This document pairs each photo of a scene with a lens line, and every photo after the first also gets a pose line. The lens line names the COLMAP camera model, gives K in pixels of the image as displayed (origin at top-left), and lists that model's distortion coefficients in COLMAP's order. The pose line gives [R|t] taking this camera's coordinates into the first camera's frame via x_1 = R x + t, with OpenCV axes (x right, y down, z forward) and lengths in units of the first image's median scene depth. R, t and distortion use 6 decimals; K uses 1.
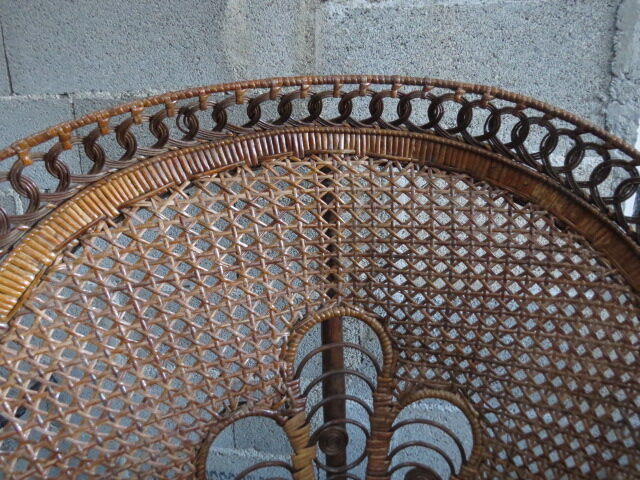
lens RADIAL K [[453.2, 0, 320.0], [0, 453.2, 240.0], [0, 0, 1]] dist [-0.028264, 0.004155]
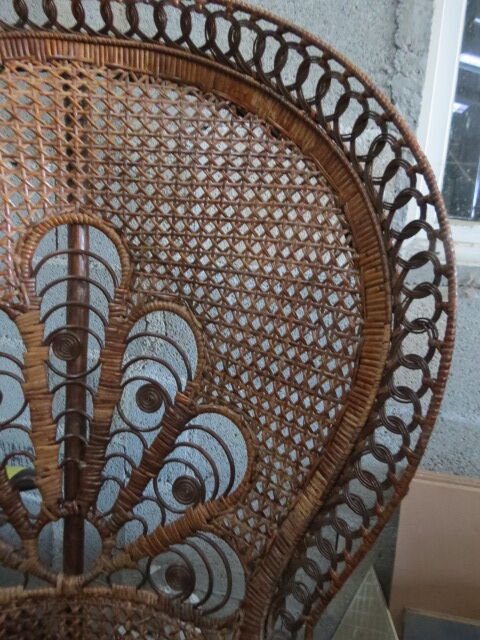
lens RADIAL K [[449.6, 0, 240.0], [0, 449.6, 320.0], [0, 0, 1]] dist [-0.039335, -0.002835]
pose [[0.995987, 0.077087, -0.045466, 0.513738], [-0.078283, 0.996614, -0.025132, 0.415167], [0.043375, 0.028590, 0.998650, -0.021729]]
